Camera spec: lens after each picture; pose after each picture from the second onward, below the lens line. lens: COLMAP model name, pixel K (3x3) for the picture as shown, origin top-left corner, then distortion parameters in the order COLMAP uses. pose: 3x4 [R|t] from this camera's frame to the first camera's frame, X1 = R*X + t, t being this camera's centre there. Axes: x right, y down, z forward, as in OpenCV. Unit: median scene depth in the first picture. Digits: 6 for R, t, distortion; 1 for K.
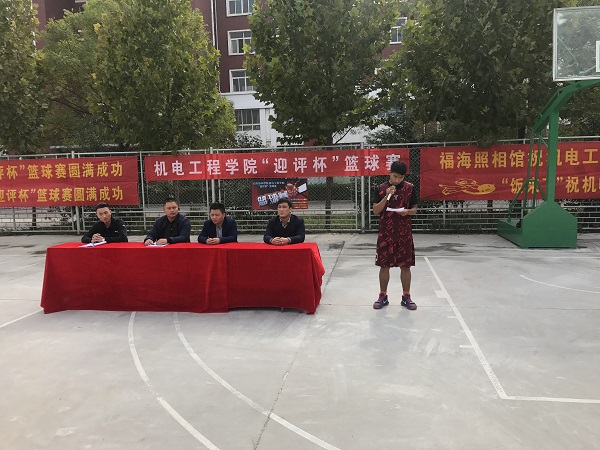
lens RADIAL K [[489.4, 0, 300.0], [0, 489.4, 225.0], [0, 0, 1]] dist [0.053478, -0.080455]
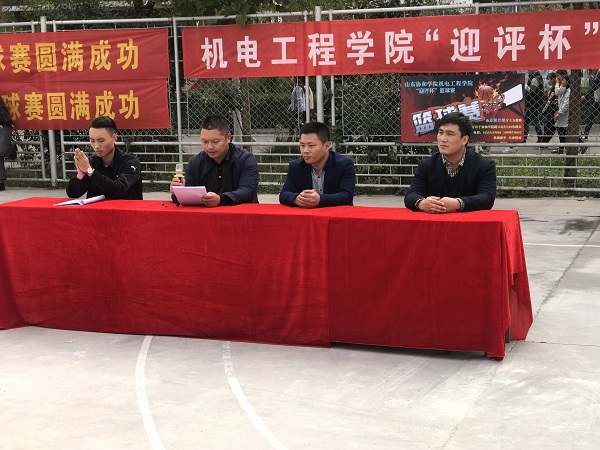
lens RADIAL K [[1090.4, 0, 300.0], [0, 1090.4, 225.0], [0, 0, 1]] dist [0.064576, 0.216122]
pose [[0.979104, 0.029197, -0.201254, 0.019777], [-0.020698, 0.998808, 0.044205, 0.004082], [0.202305, -0.039115, 0.978541, -0.035684]]
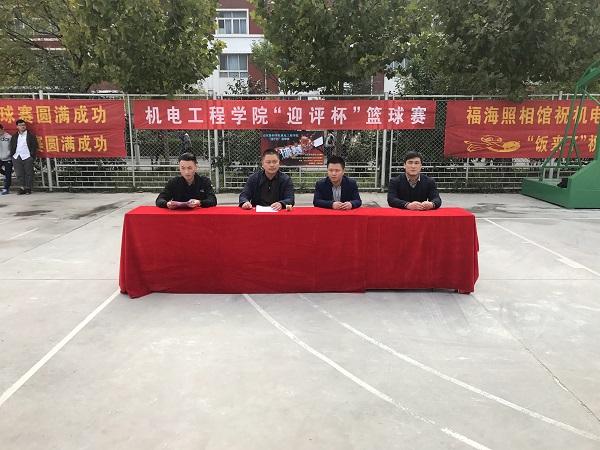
lens RADIAL K [[489.4, 0, 300.0], [0, 489.4, 225.0], [0, 0, 1]] dist [0.053478, -0.080455]
pose [[0.987437, -0.005779, 0.157907, -0.178112], [-0.008483, 0.995951, 0.089497, -0.003101], [-0.157785, -0.089712, 0.983390, 0.102364]]
